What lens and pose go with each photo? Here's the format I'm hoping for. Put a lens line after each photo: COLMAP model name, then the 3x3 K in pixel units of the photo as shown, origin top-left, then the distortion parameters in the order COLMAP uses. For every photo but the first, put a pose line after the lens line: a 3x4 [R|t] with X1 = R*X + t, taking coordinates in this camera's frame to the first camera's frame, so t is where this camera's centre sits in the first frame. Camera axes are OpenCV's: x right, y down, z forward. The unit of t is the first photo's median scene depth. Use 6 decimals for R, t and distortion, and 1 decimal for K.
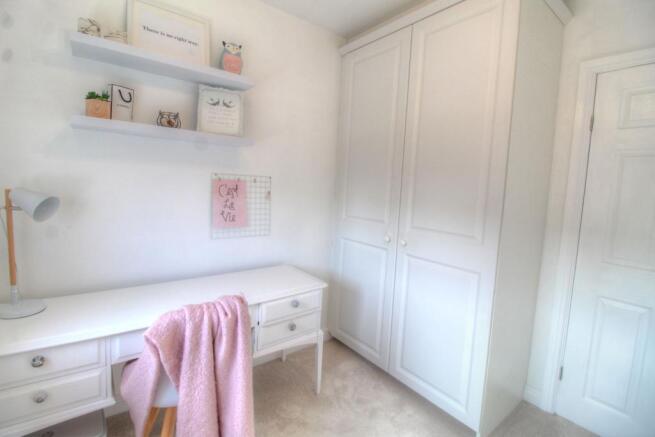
lens RADIAL K [[308.2, 0, 327.5], [0, 308.2, 210.7], [0, 0, 1]] dist [-0.001289, -0.000663]
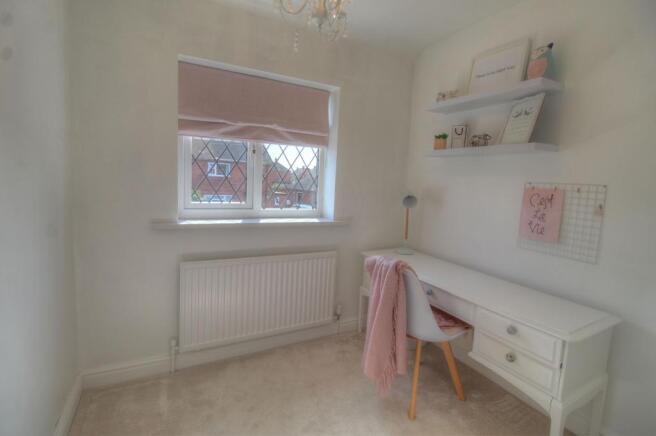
lens RADIAL K [[308.7, 0, 328.0], [0, 308.7, 210.2], [0, 0, 1]] dist [-0.001289, -0.000663]
pose [[-0.159530, 0.046969, -0.986075, 0.698070], [-0.141727, 0.987430, 0.069962, -0.009867], [0.976967, 0.150914, -0.150868, 0.511264]]
